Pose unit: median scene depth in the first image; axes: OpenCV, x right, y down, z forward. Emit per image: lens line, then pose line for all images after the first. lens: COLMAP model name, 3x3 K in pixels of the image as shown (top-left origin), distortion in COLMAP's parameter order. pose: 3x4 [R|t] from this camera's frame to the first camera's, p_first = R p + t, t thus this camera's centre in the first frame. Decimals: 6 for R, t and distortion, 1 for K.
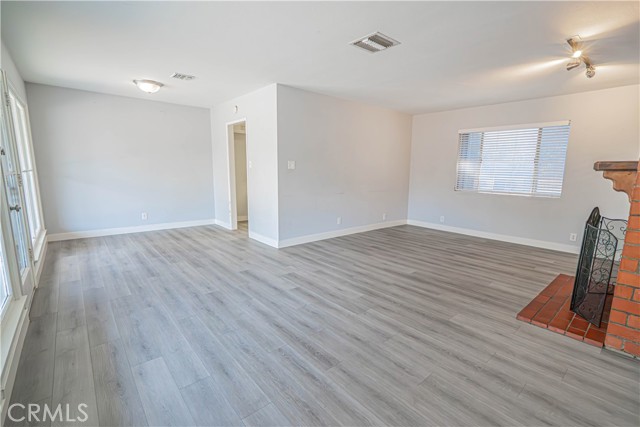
lens RADIAL K [[290.6, 0, 322.0], [0, 290.6, 216.7], [0, 0, 1]] dist [-0.002165, 0.000175]
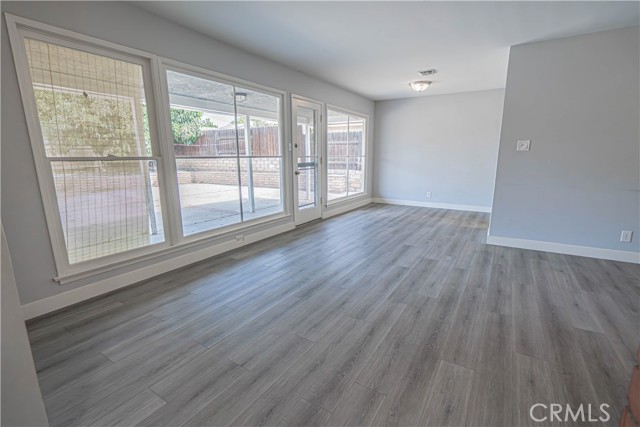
lens RADIAL K [[297.0, 0, 322.7], [0, 297.0, 216.6], [0, 0, 1]] dist [-0.002394, -0.000179]
pose [[0.299733, 0.174815, -0.937870, 0.657740], [-0.147115, 0.979779, 0.135611, -0.022160], [0.942612, 0.097327, 0.319390, 0.327822]]
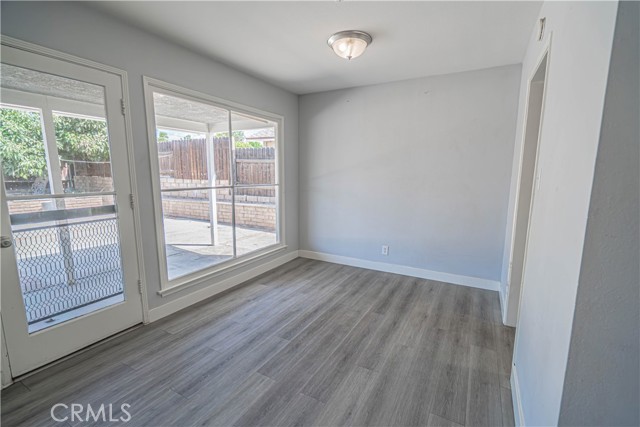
lens RADIAL K [[290.6, 0, 322.0], [0, 290.6, 216.7], [0, 0, 1]] dist [-0.002165, 0.000175]
pose [[0.348337, 0.123582, -0.929187, -0.038129], [-0.151382, 0.985676, 0.074344, -0.174764], [0.925065, 0.114765, 0.362055, 0.941841]]
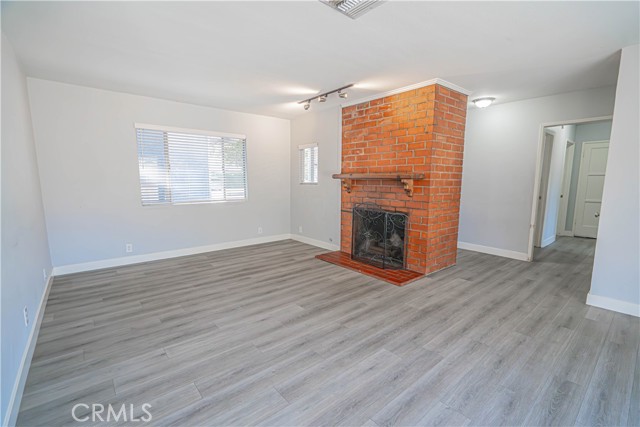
lens RADIAL K [[290.6, 0, 322.0], [0, 290.6, 216.7], [0, 0, 1]] dist [-0.002165, 0.000175]
pose [[0.004461, -0.144225, 0.989535, -0.446741], [0.158485, 0.977140, 0.141704, -0.156363], [-0.987351, 0.156194, 0.027216, 0.889808]]
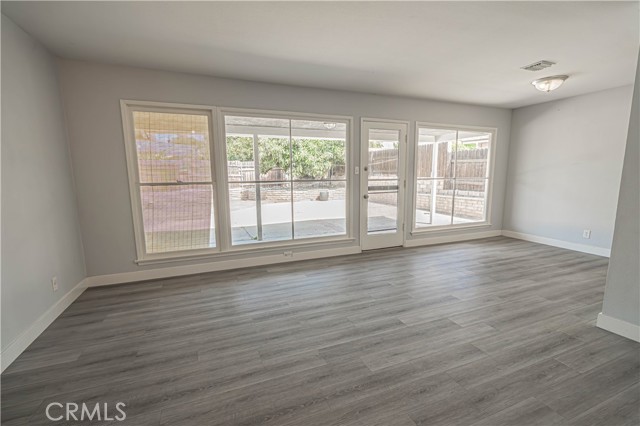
lens RADIAL K [[290.6, 0, 322.0], [0, 290.6, 216.2], [0, 0, 1]] dist [-0.002165, 0.000175]
pose [[-0.313440, 0.123042, -0.941603, 0.604192], [-0.151523, 0.972385, 0.177503, -0.129874], [0.937441, 0.198311, -0.286140, 0.831417]]
